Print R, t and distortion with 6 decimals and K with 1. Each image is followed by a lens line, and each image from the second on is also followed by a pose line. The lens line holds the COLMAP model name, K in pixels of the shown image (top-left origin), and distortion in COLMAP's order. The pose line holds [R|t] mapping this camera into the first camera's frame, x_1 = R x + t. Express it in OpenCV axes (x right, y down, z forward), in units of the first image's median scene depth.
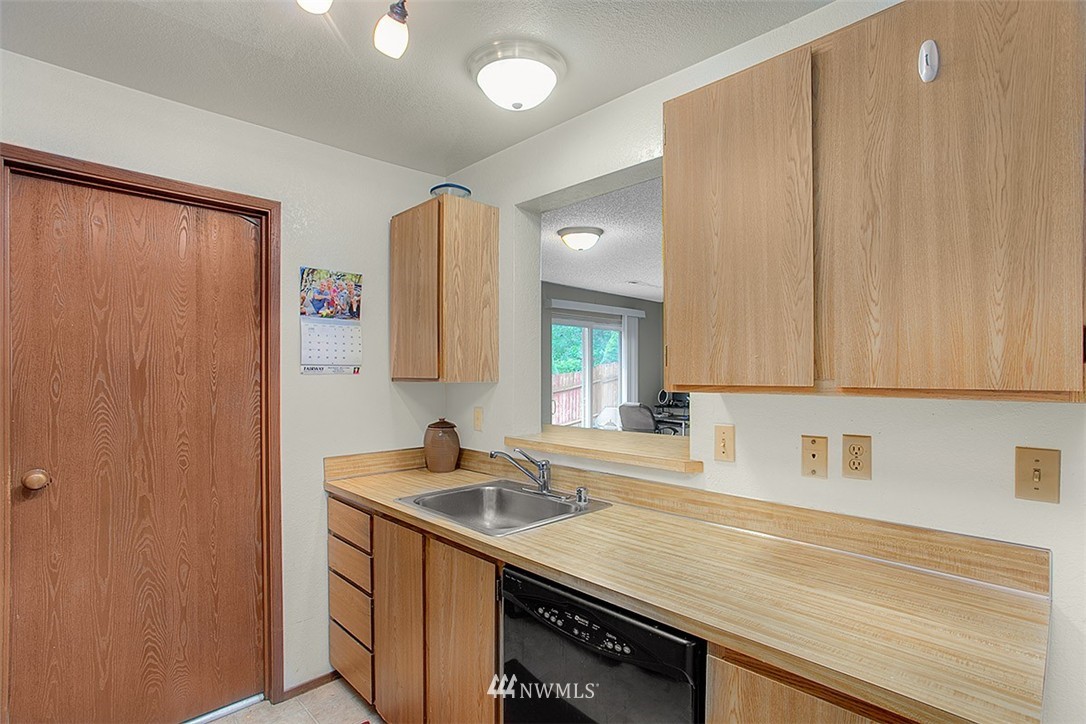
lens RADIAL K [[517.4, 0, 532.3], [0, 517.4, 371.4], [0, 0, 1]] dist [-0.040179, 0.015181]
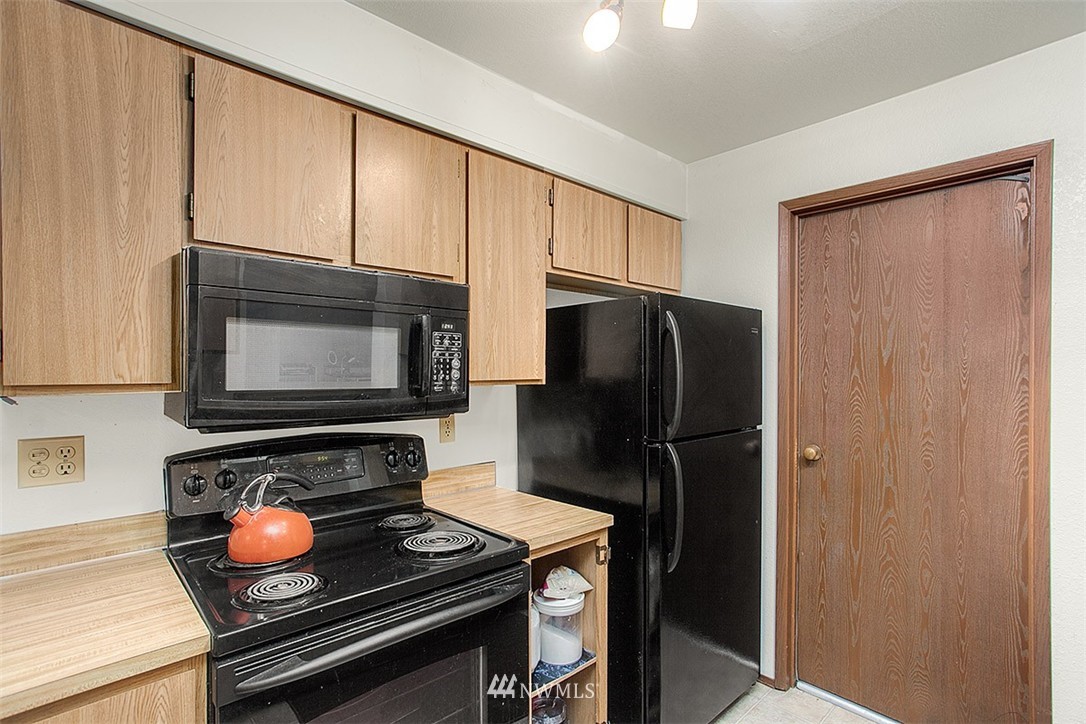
lens RADIAL K [[517.4, 0, 541.1], [0, 517.4, 370.7], [0, 0, 1]] dist [-0.040179, 0.015181]
pose [[-0.012882, 0.002845, -0.999913, 0.288506], [0.003513, 0.999990, 0.002800, 0.000906], [0.999911, -0.003477, -0.012892, 0.299908]]
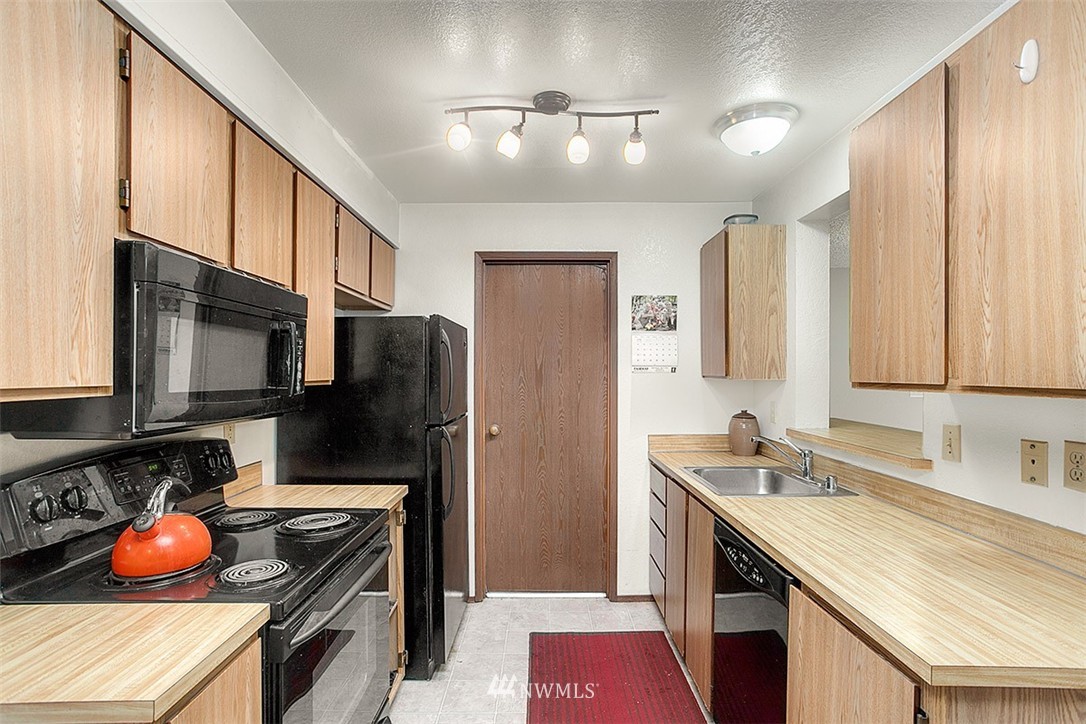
lens RADIAL K [[517.4, 0, 546.3], [0, 517.4, 366.4], [0, 0, 1]] dist [-0.040179, 0.015181]
pose [[0.722055, -0.005974, -0.691810, 0.407998], [0.000349, 0.999966, -0.008270, 0.000175], [0.691836, 0.005730, 0.722032, -0.201238]]
